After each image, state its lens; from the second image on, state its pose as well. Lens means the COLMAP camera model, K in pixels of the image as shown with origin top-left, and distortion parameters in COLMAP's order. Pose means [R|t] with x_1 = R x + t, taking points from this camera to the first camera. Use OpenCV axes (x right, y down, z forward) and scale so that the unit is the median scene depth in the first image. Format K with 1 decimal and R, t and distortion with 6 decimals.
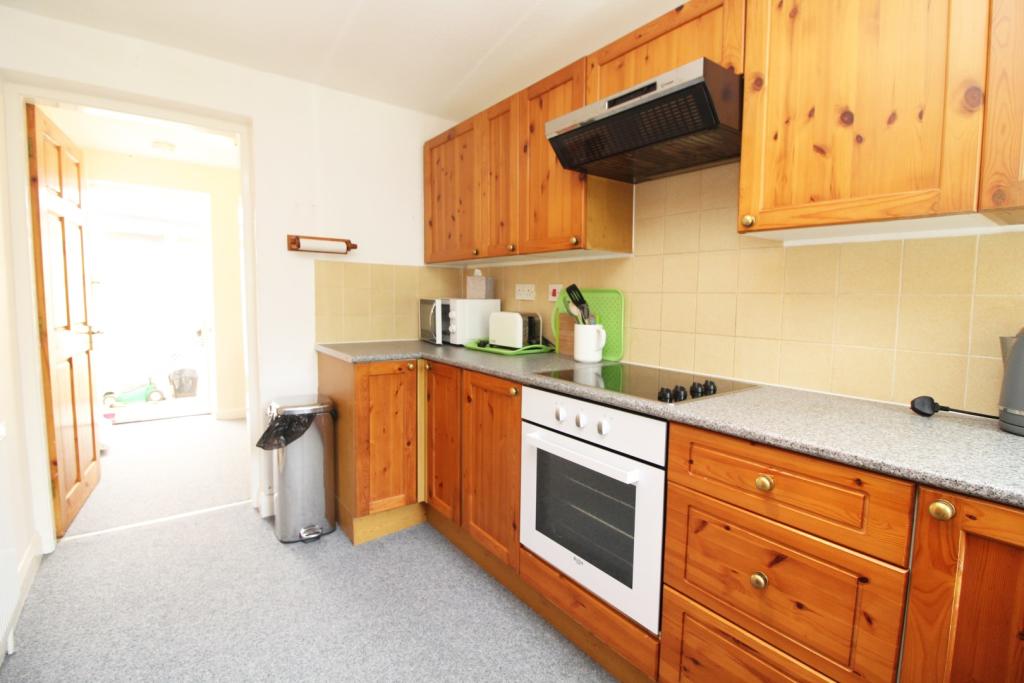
lens RADIAL K [[470.6, 0, 502.3], [0, 470.6, 326.2], [0, 0, 1]] dist [-0.027357, 0.000330]
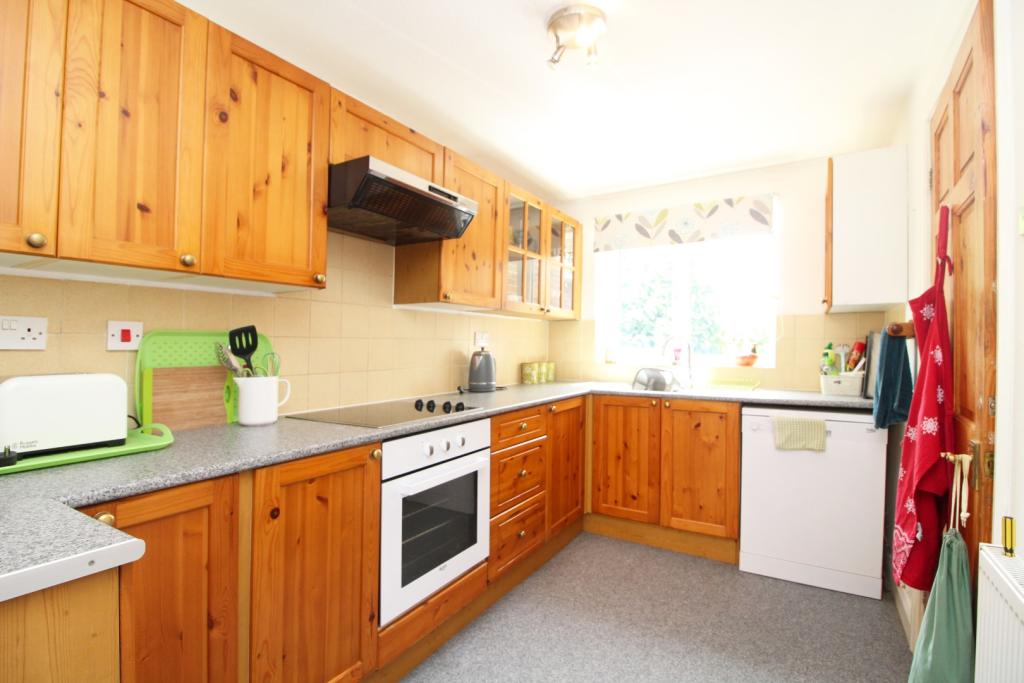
lens RADIAL K [[470.6, 0, 515.5], [0, 470.6, 343.5], [0, 0, 1]] dist [-0.027357, 0.000330]
pose [[-0.373920, -0.009380, 0.927414, -0.905720], [0.057081, 0.997820, 0.033107, -0.078540], [-0.925703, 0.065317, -0.372570, 1.133324]]
